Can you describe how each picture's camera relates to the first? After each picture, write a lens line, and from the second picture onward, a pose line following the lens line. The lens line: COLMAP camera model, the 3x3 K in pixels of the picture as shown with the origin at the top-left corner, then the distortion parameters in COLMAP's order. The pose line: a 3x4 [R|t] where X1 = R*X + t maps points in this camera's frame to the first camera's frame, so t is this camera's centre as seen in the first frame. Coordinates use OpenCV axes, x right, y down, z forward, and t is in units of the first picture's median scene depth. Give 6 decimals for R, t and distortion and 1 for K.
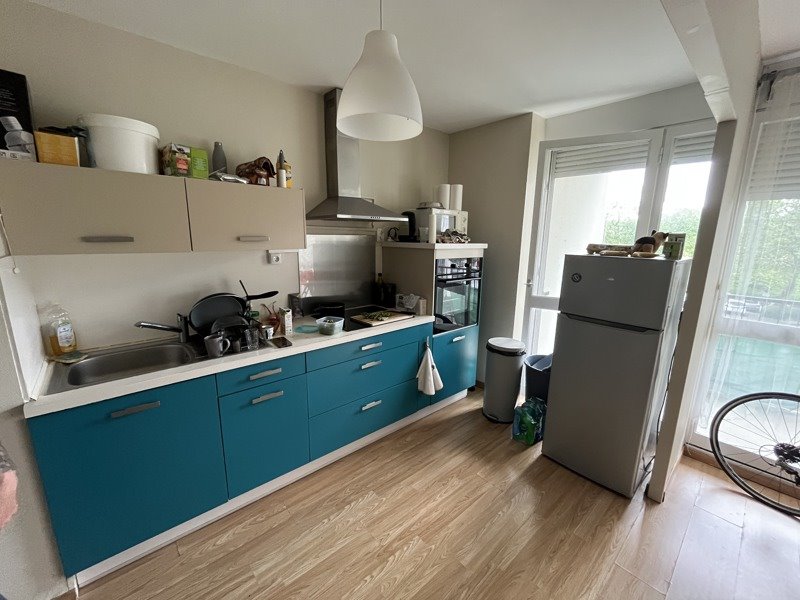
lens RADIAL K [[321.8, 0, 400.4], [0, 321.8, 300.0], [0, 0, 1]] dist [-0.001918, -0.000242]
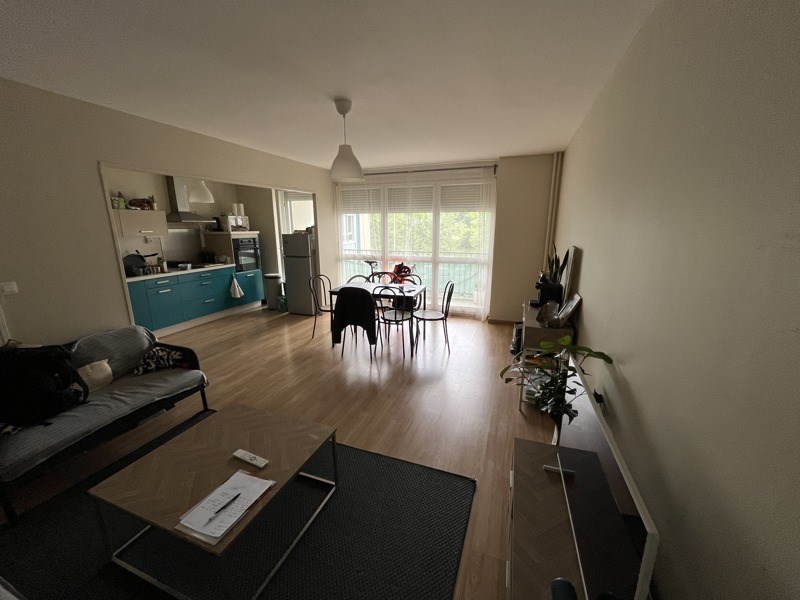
lens RADIAL K [[321.8, 0, 396.8], [0, 321.8, 298.5], [0, 0, 1]] dist [-0.001918, -0.000242]
pose [[0.880010, -0.126774, 0.457724, 0.038911], [0.115385, 0.991912, 0.052889, 0.305677], [-0.460726, 0.006272, 0.887520, -1.539127]]
